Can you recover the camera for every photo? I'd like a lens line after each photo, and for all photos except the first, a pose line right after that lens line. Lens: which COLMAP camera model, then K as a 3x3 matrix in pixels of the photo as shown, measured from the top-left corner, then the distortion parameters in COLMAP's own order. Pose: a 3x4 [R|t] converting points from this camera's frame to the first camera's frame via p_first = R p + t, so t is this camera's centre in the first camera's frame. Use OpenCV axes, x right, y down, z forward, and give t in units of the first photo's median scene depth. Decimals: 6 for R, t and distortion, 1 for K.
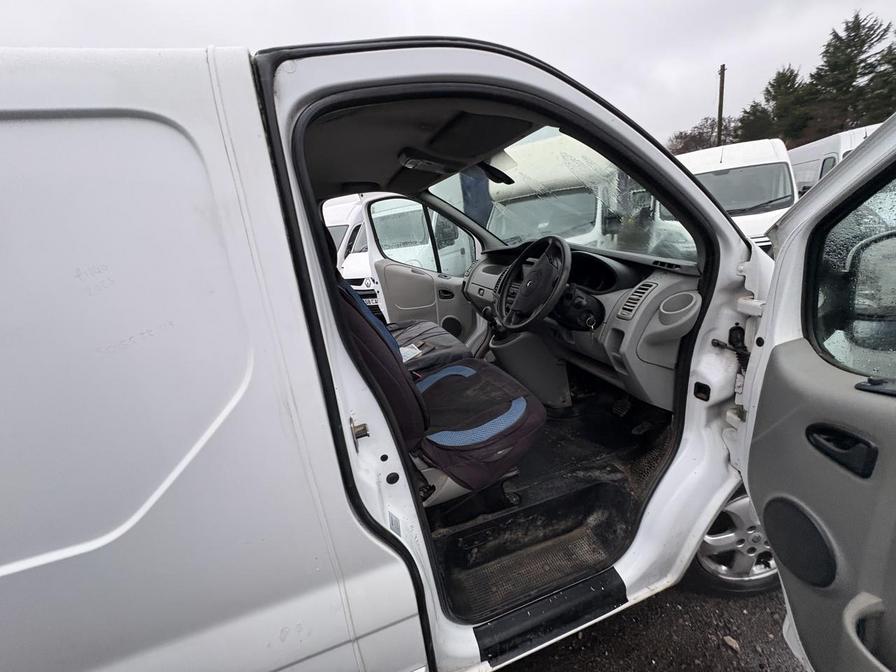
lens RADIAL K [[357.1, 0, 448.0], [0, 357.1, 336.0], [0, 0, 1]] dist [-0.000091, 0.000505]
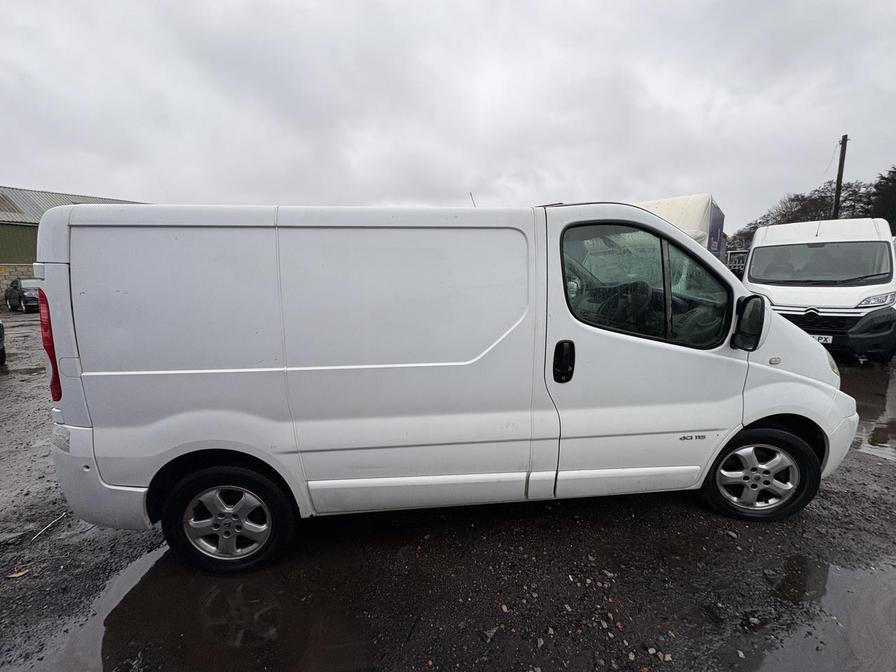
lens RADIAL K [[357.1, 0, 448.0], [0, 357.1, 336.0], [0, 0, 1]] dist [-0.000091, 0.000505]
pose [[0.972822, 0.137731, -0.186136, -0.351051], [-0.155060, 0.984502, -0.081925, 0.358646], [0.171968, 0.108561, 0.979102, -1.106731]]
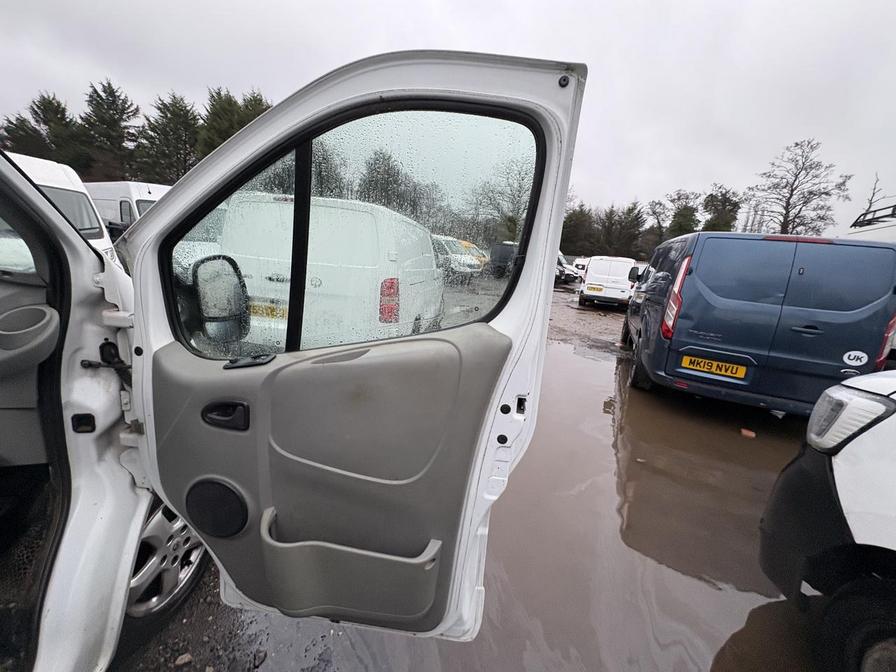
lens RADIAL K [[357.1, 0, 448.0], [0, 357.1, 336.0], [0, 0, 1]] dist [-0.000091, 0.000505]
pose [[0.063372, -0.100301, 0.992937, -0.061605], [0.193185, 0.977351, 0.086397, 0.048521], [-0.979114, 0.186345, 0.081313, 0.044767]]
